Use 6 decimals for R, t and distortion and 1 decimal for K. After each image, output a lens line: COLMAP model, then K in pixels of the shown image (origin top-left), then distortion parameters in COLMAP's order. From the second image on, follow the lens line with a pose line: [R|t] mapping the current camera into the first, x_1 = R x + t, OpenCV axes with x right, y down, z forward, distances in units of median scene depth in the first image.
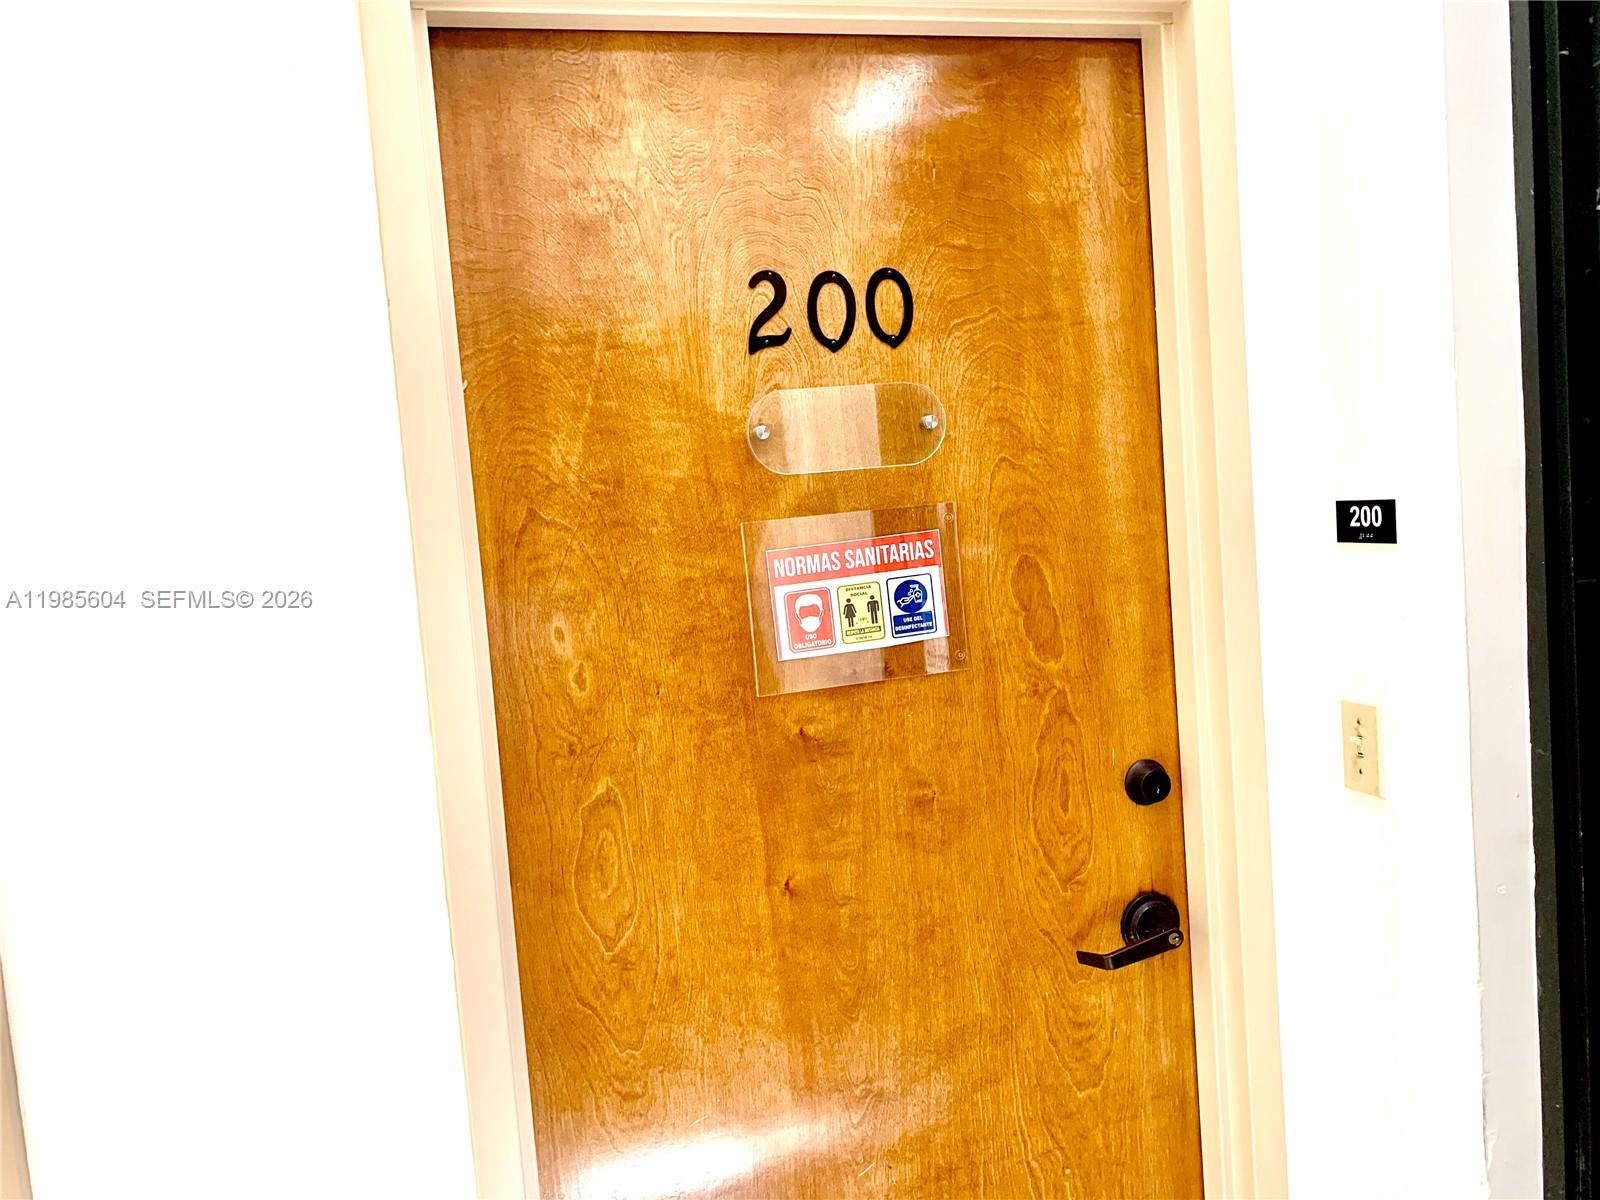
lens RADIAL K [[1233.6, 0, 800.0], [0, 1233.6, 600.0], [0, 0, 1]] dist [0.002580, 0.002402]
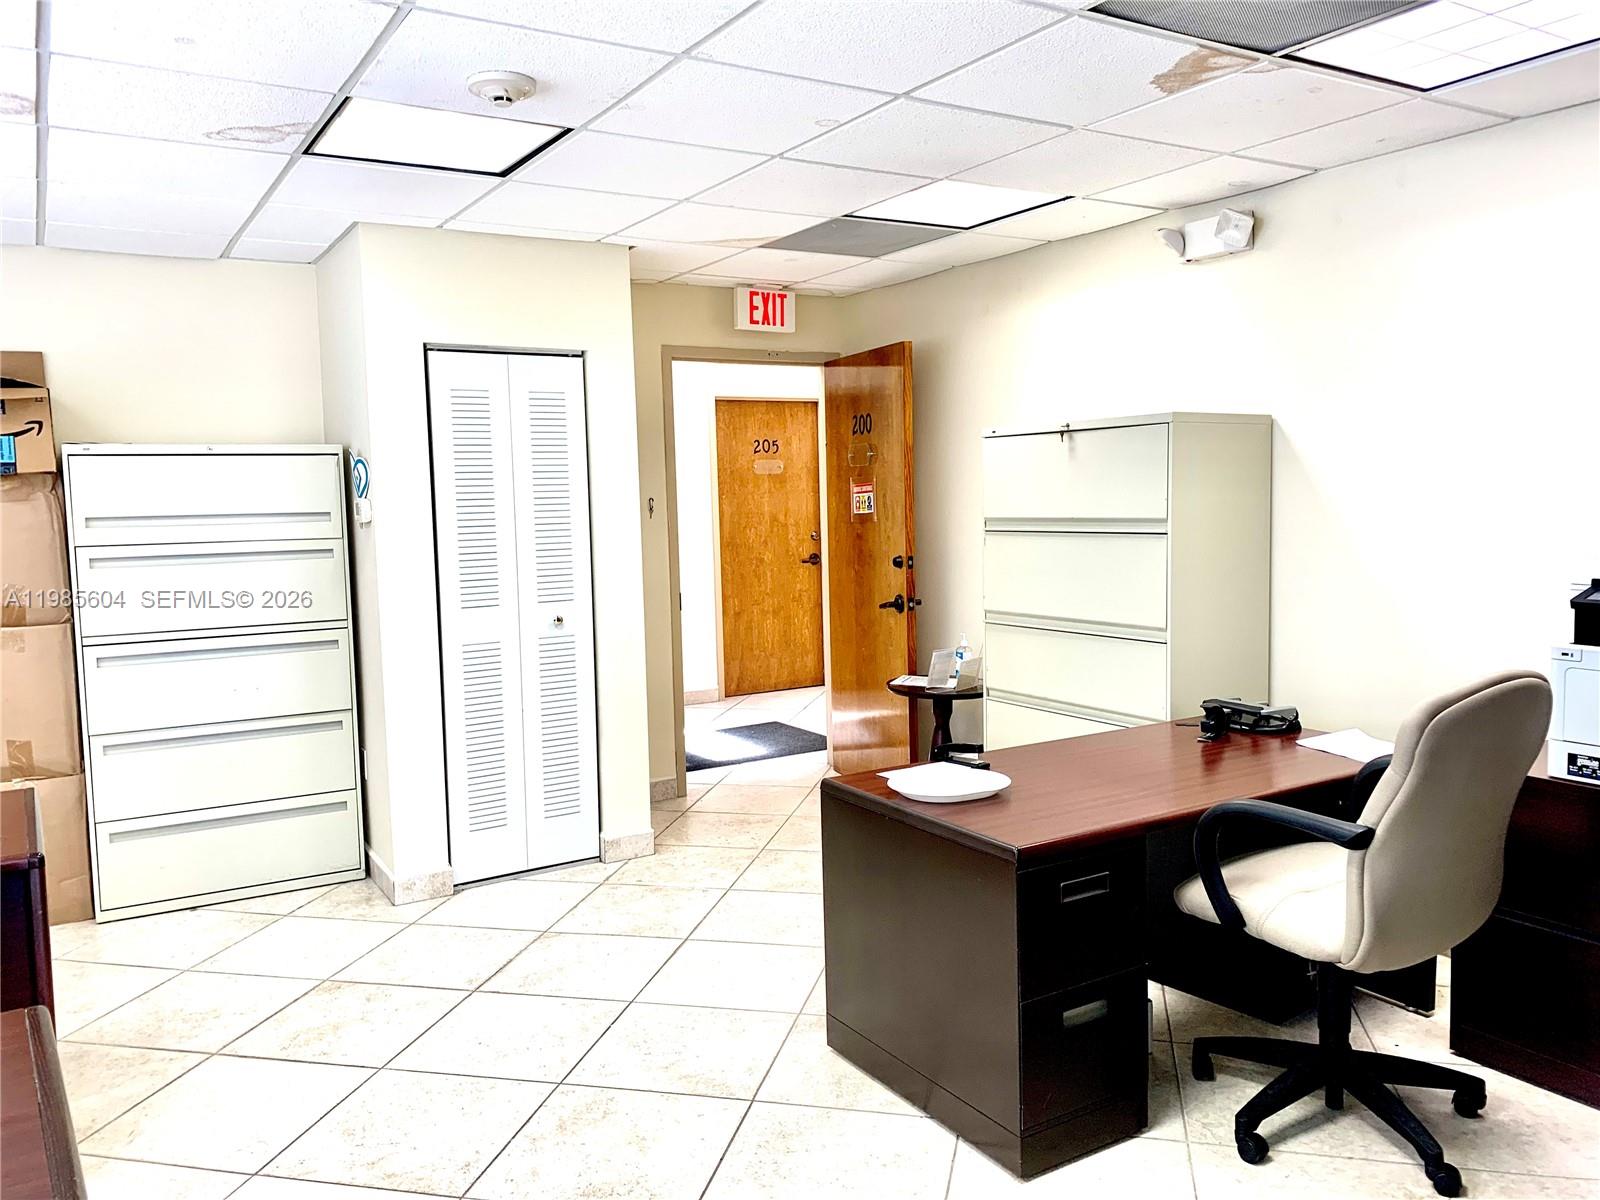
lens RADIAL K [[1233.6, 0, 800.0], [0, 1233.6, 600.0], [0, 0, 1]] dist [0.002580, 0.002402]
pose [[0.248949, 0.181511, -0.951356, 3.772837], [-0.032439, 0.983293, 0.179116, -0.382714], [0.967973, -0.013730, 0.250678, -0.163007]]
